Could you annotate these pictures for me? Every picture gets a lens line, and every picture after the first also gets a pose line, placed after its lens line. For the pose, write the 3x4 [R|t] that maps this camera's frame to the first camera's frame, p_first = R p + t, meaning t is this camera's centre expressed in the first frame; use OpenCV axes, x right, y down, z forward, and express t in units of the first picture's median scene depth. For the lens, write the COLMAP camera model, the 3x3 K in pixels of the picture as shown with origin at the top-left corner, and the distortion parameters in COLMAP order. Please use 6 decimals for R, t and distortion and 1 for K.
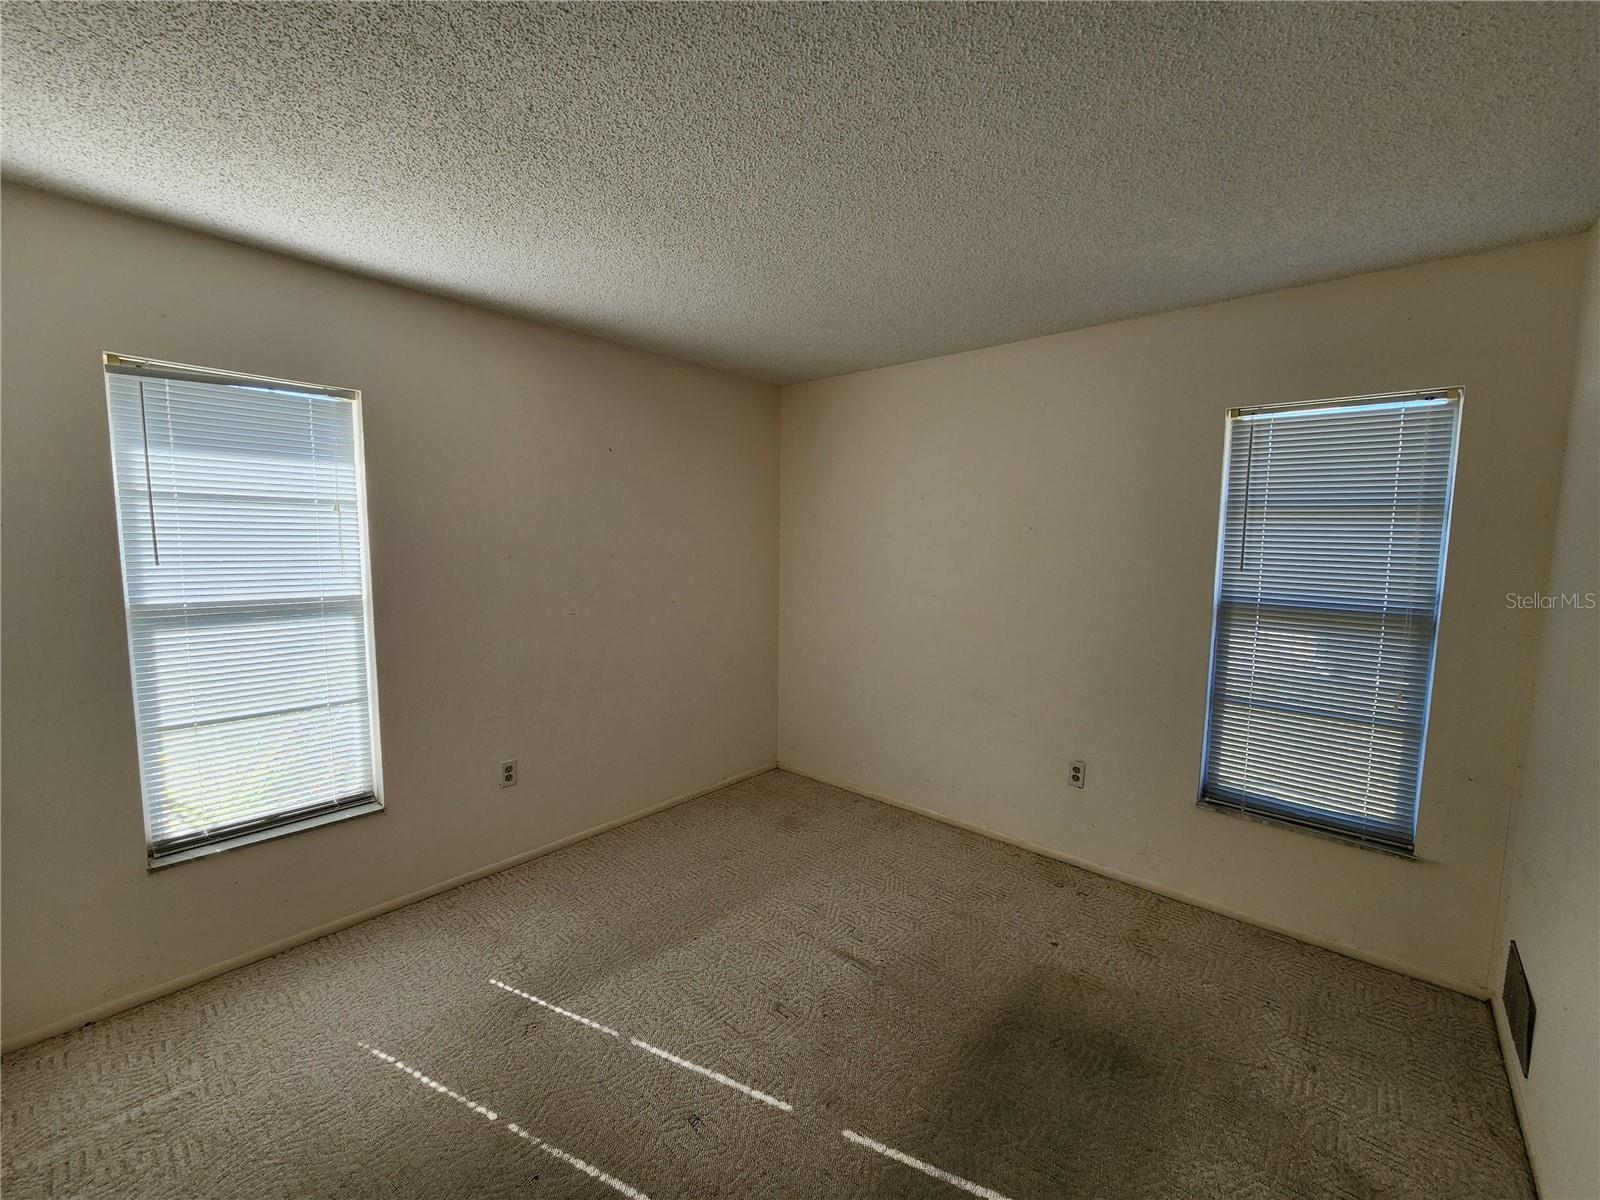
lens RADIAL K [[655.5, 0, 804.5], [0, 655.5, 596.7], [0, 0, 1]] dist [-0.000753, -0.000280]
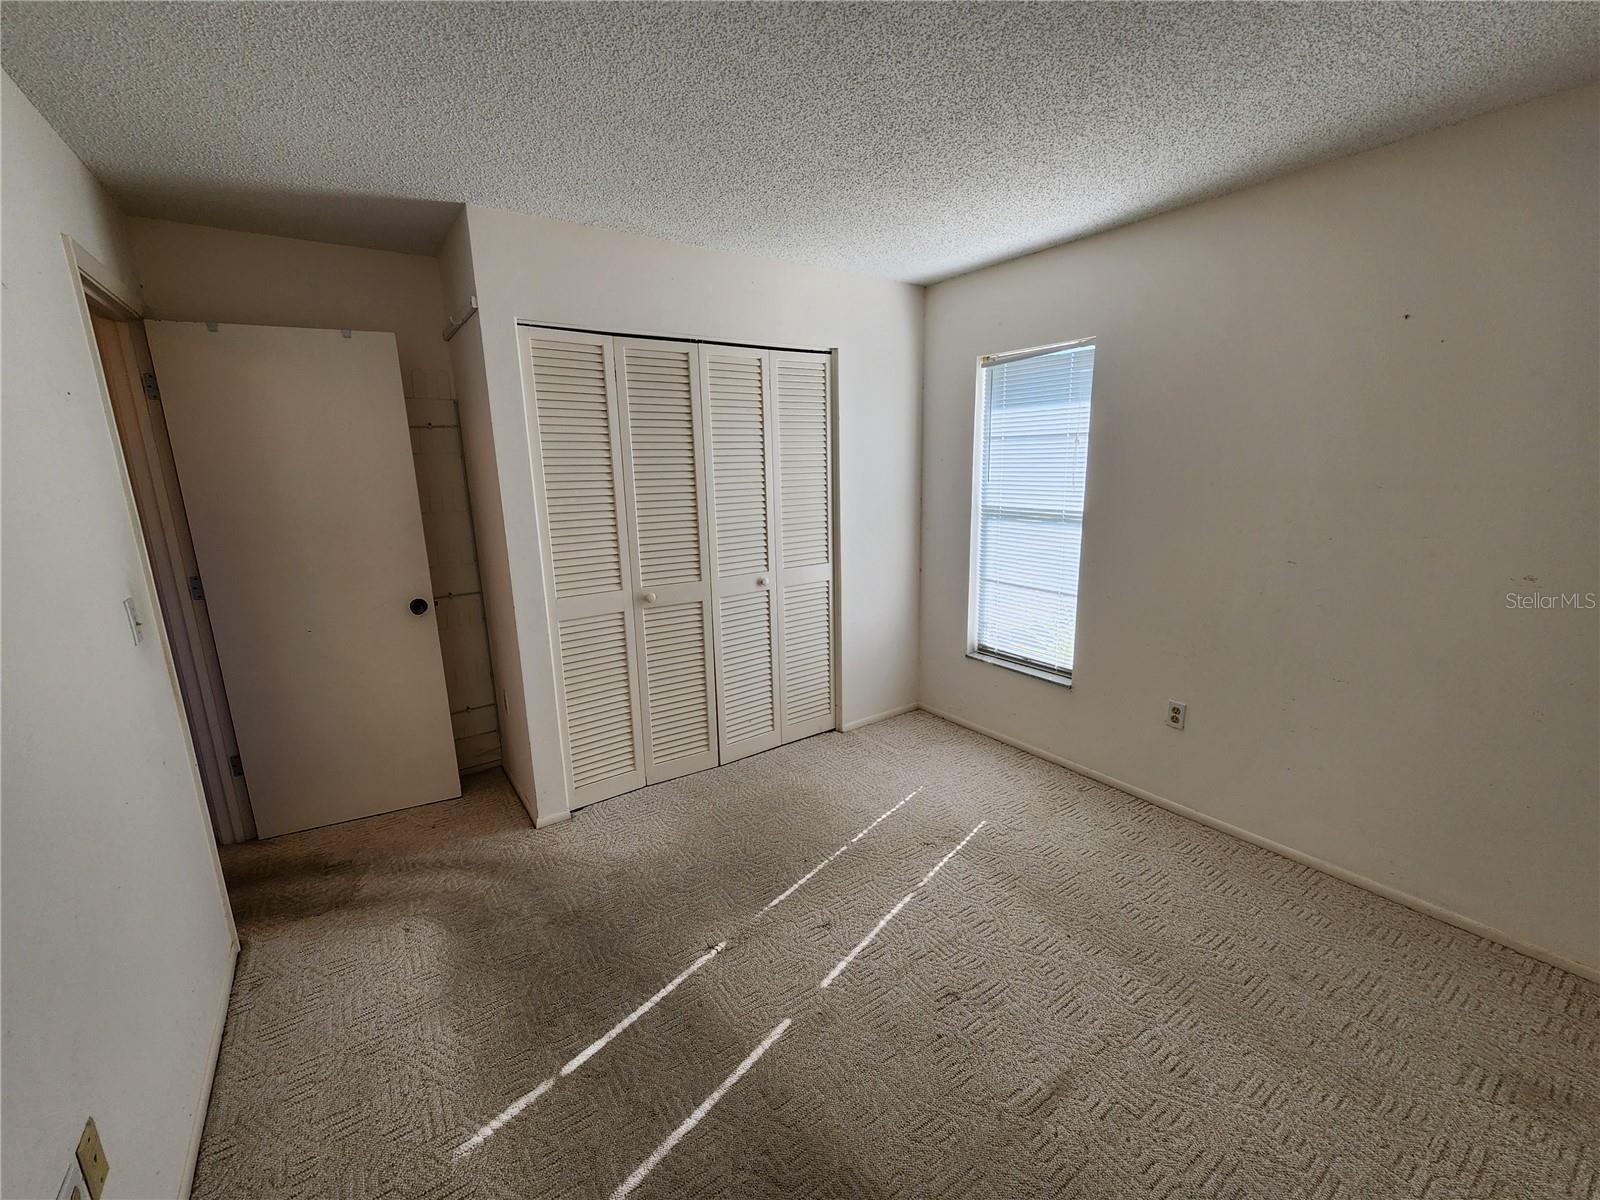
lens RADIAL K [[655.5, 0, 803.8], [0, 655.5, 600.4], [0, 0, 1]] dist [-0.000753, -0.000280]
pose [[-0.237801, 0.198773, -0.950757, 0.705549], [-0.065438, 0.973334, 0.219860, -0.083596], [0.969107, 0.114498, -0.218453, 0.866686]]
